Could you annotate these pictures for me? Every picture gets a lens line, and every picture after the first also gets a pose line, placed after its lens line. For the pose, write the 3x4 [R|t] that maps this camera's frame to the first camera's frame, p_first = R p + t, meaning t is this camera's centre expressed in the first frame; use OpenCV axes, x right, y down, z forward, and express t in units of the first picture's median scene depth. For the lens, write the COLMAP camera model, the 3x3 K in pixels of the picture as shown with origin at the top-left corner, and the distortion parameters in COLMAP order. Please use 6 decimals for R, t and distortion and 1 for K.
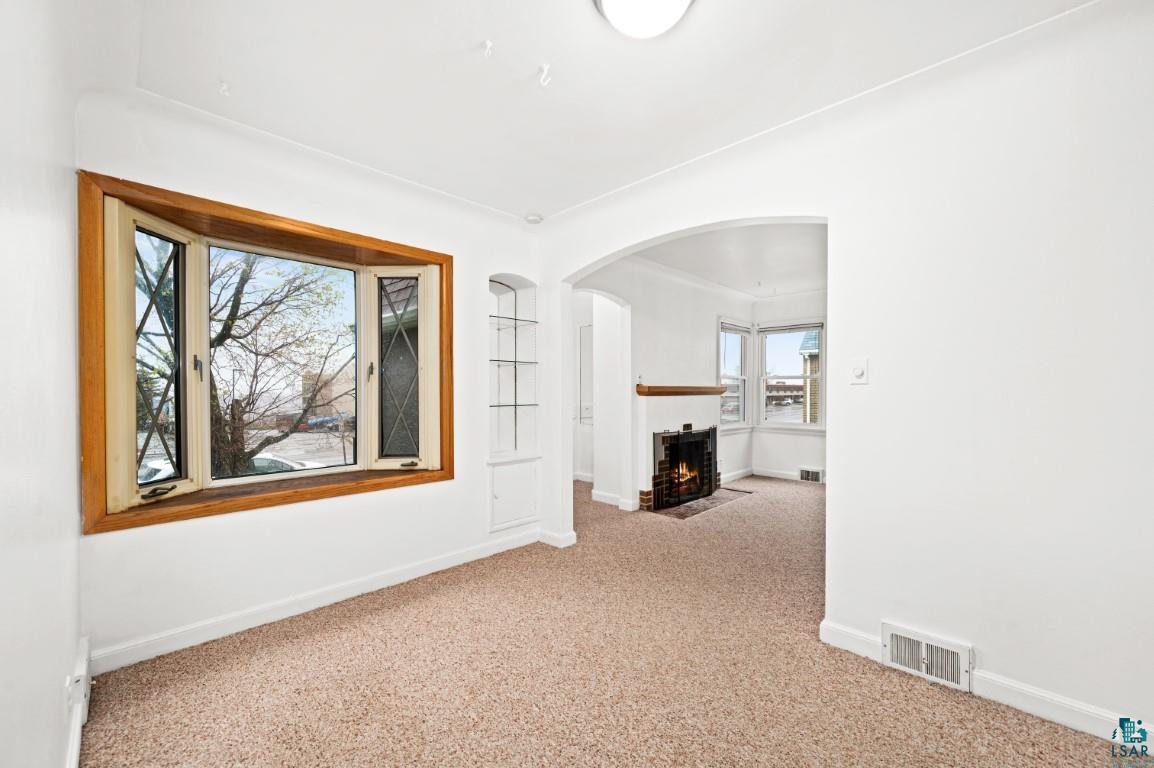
lens RADIAL K [[462.8, 0, 577.0], [0, 462.8, 384.0], [0, 0, 1]] dist [0.000013, -0.000068]
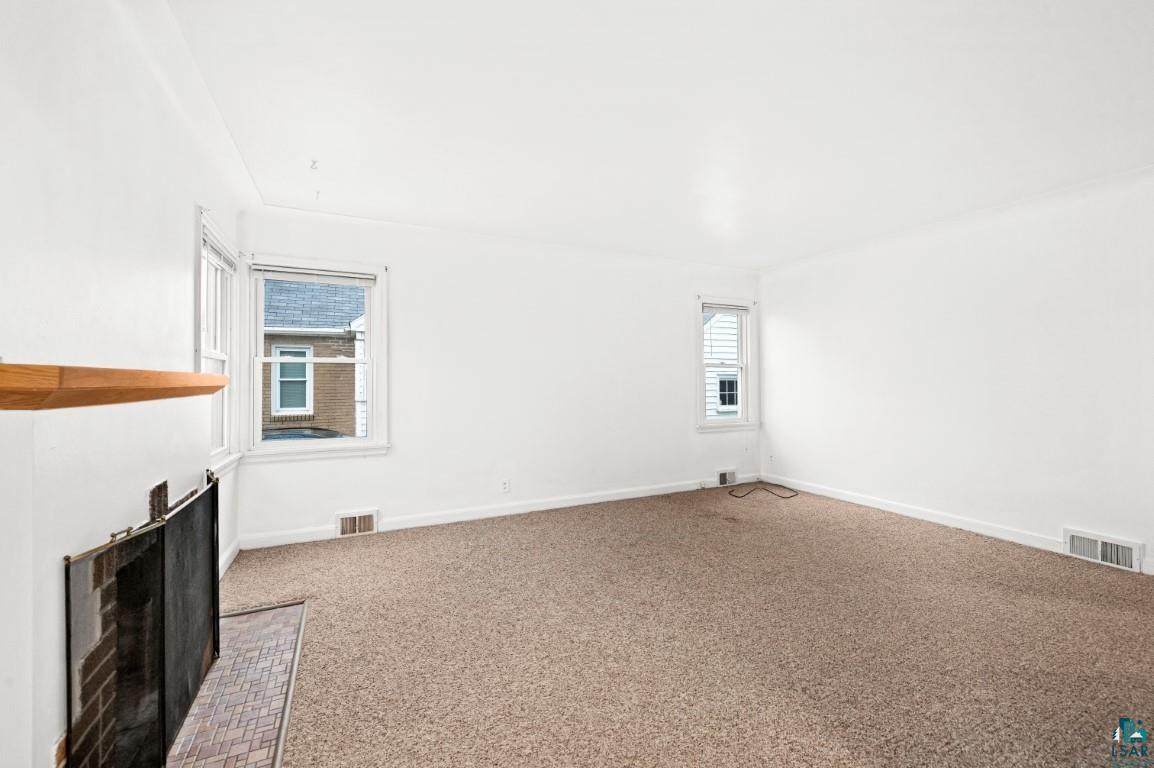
lens RADIAL K [[472.7, 0, 577.0], [0, 472.7, 384.0], [0, 0, 1]] dist [-0.001512, 0.000165]
pose [[0.328147, -0.006072, 0.944607, 0.019773], [-0.007654, 0.999929, 0.009087, 0.008836], [-0.944596, -0.010212, 0.328078, 0.650840]]
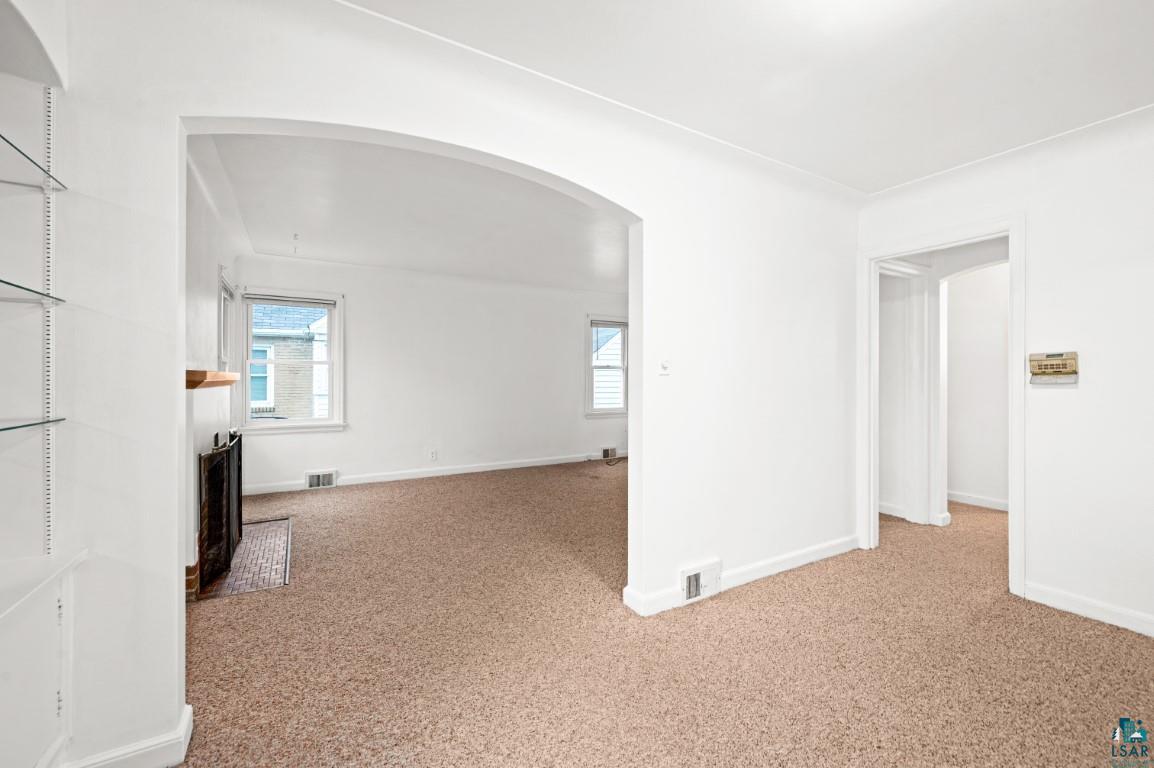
lens RADIAL K [[472.7, 0, 577.0], [0, 472.7, 384.0], [0, 0, 1]] dist [-0.001512, 0.000165]
pose [[0.251822, -0.009142, 0.967730, -0.258381], [-0.015366, 0.999792, 0.013444, 0.004986], [-0.967652, -0.018255, 0.251629, 0.413851]]
